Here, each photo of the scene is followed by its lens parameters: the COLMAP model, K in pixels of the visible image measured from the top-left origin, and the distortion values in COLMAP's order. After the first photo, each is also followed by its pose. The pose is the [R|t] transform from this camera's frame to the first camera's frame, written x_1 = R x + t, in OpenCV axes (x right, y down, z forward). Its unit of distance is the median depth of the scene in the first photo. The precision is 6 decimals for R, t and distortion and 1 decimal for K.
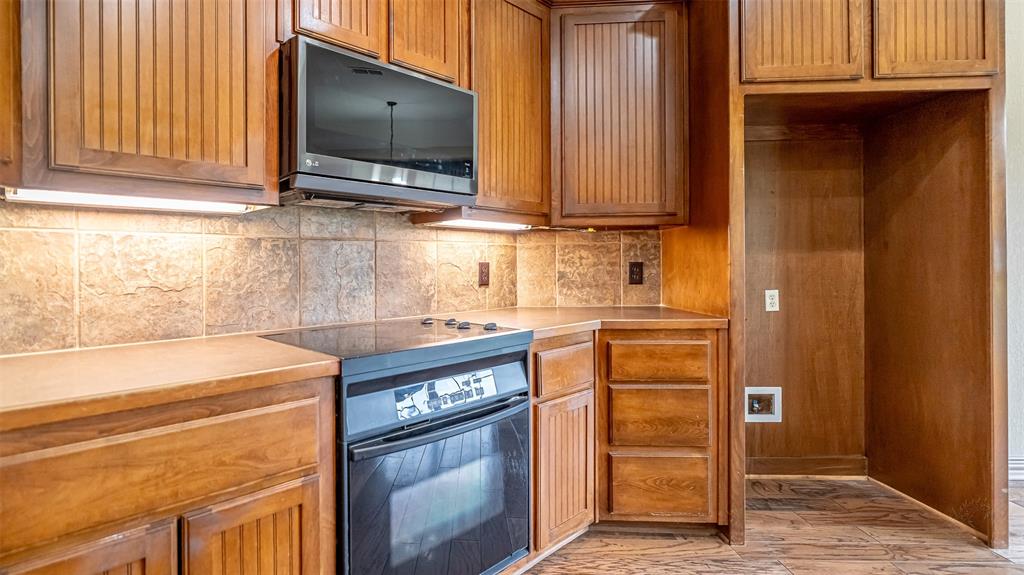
lens RADIAL K [[480.3, 0, 415.6], [0, 480.3, 268.3], [0, 0, 1]] dist [-0.012839, 0.000337]
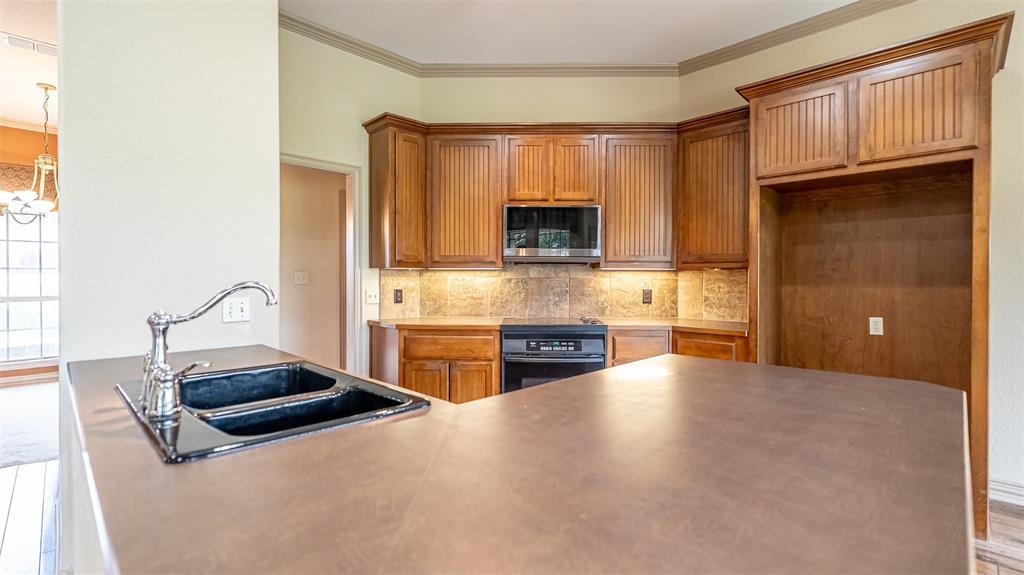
lens RADIAL K [[467.6, 0, 521.2], [0, 467.6, 279.8], [0, 0, 1]] dist [-0.012099, 0.006105]
pose [[0.757629, 0.011948, -0.652576, 0.932903], [-0.012913, 0.999911, 0.003316, -0.047771], [0.652558, 0.005914, 0.757716, -0.554758]]
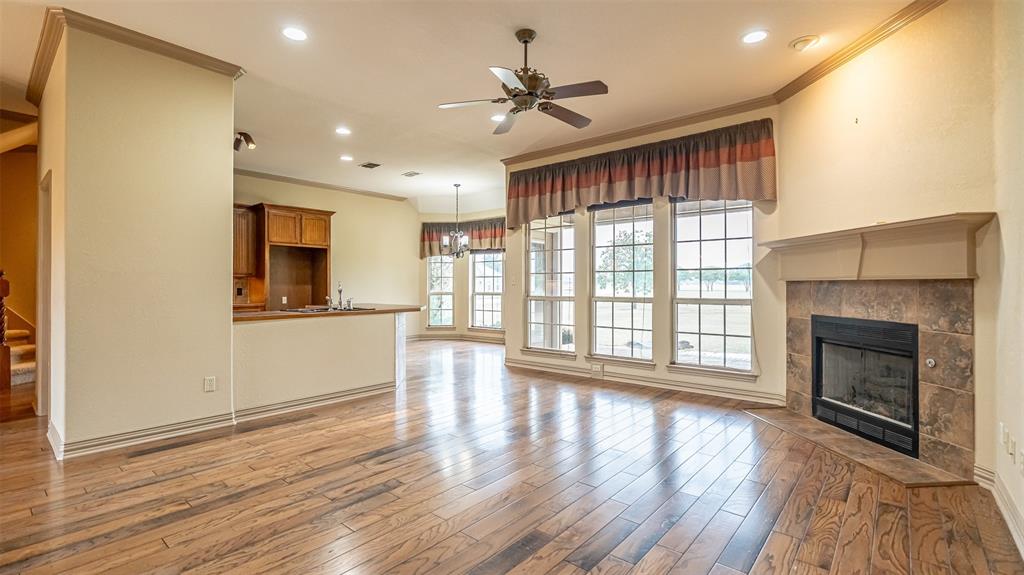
lens RADIAL K [[467.6, 0, 508.6], [0, 467.6, 280.9], [0, 0, 1]] dist [-0.012099, 0.006105]
pose [[0.607661, 0.019987, 0.793945, -0.948687], [-0.003154, 0.999736, -0.022754, 0.004888], [-0.794191, 0.011322, 0.607563, -2.394337]]
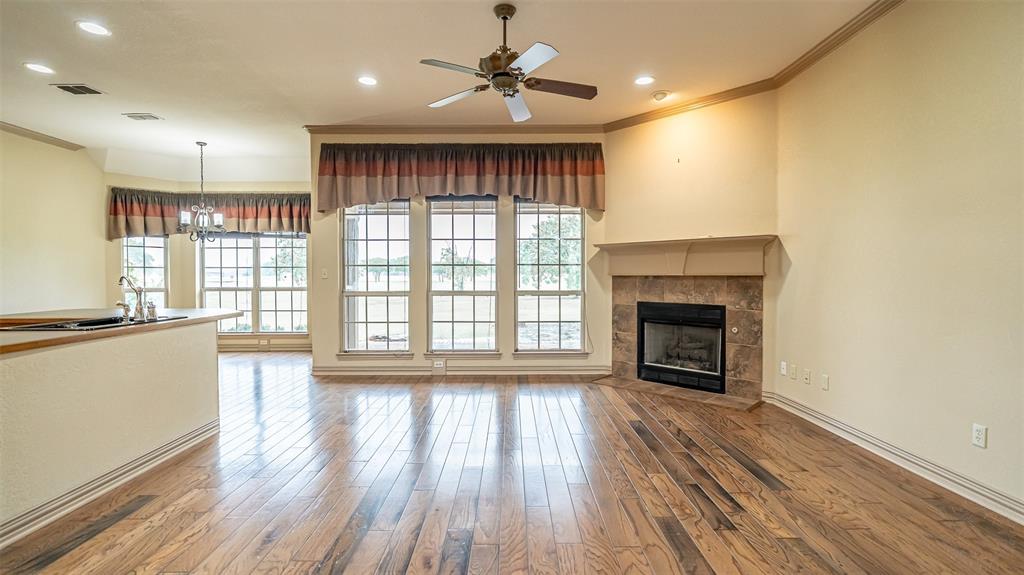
lens RADIAL K [[467.6, 0, 517.8], [0, 467.6, 282.2], [0, 0, 1]] dist [-0.012099, 0.006105]
pose [[-0.070652, -0.001409, 0.997500, -1.128889], [0.007752, 0.999968, 0.001962, -0.016530], [-0.997471, 0.007871, -0.070639, -1.449971]]
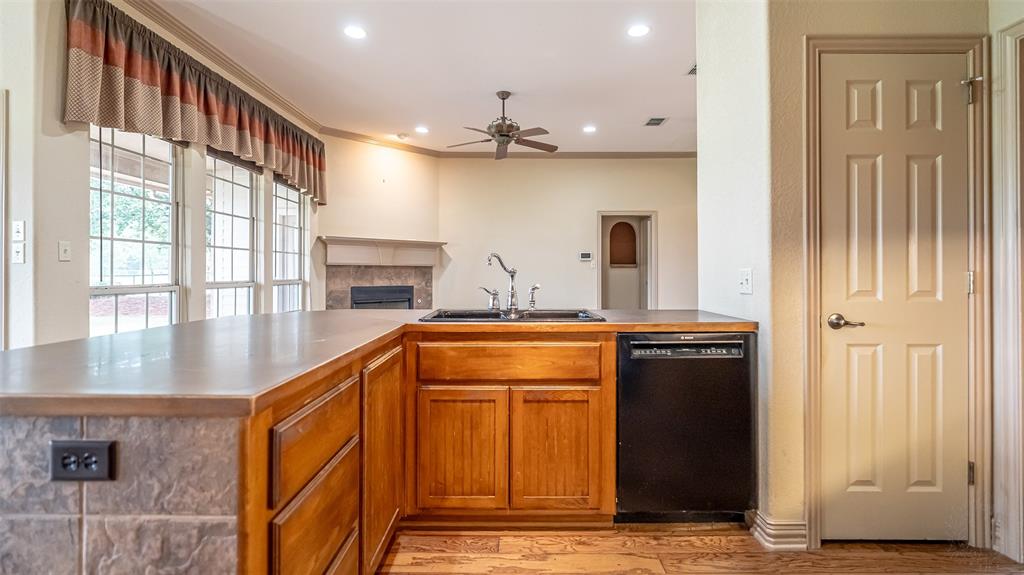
lens RADIAL K [[467.6, 0, 510.1], [0, 467.6, 268.7], [0, 0, 1]] dist [-0.012099, 0.006105]
pose [[-0.998820, 0.010455, -0.047430, 0.372936], [0.010553, 0.999943, -0.001822, -0.004660], [0.047408, -0.002321, -0.998873, 0.676409]]
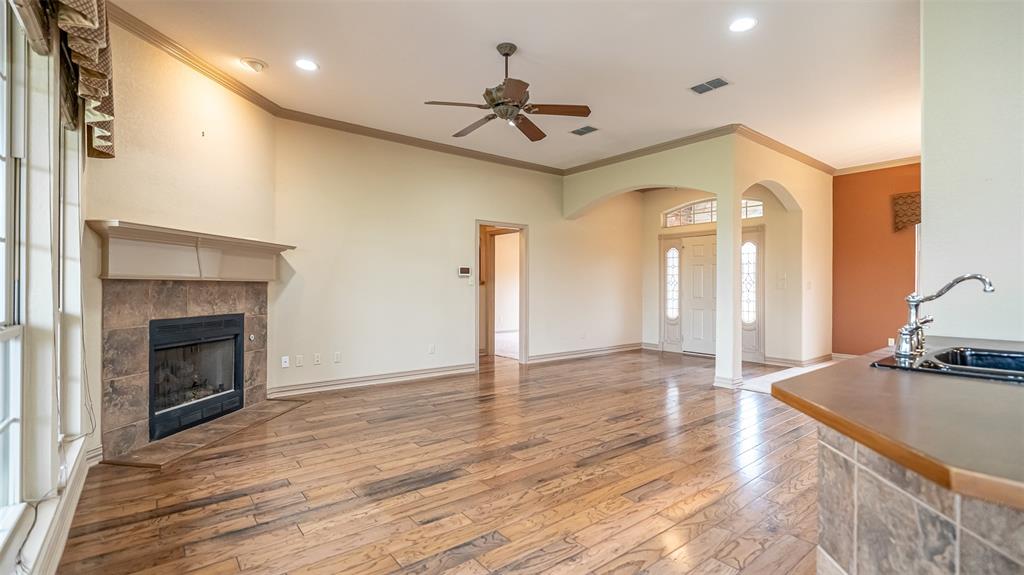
lens RADIAL K [[467.6, 0, 514.8], [0, 467.6, 283.1], [0, 0, 1]] dist [-0.012099, 0.006105]
pose [[-0.739434, 0.006379, -0.673198, 1.352358], [0.003940, 0.999979, 0.005148, -0.033400], [0.673217, 0.001154, -0.739444, -0.307905]]
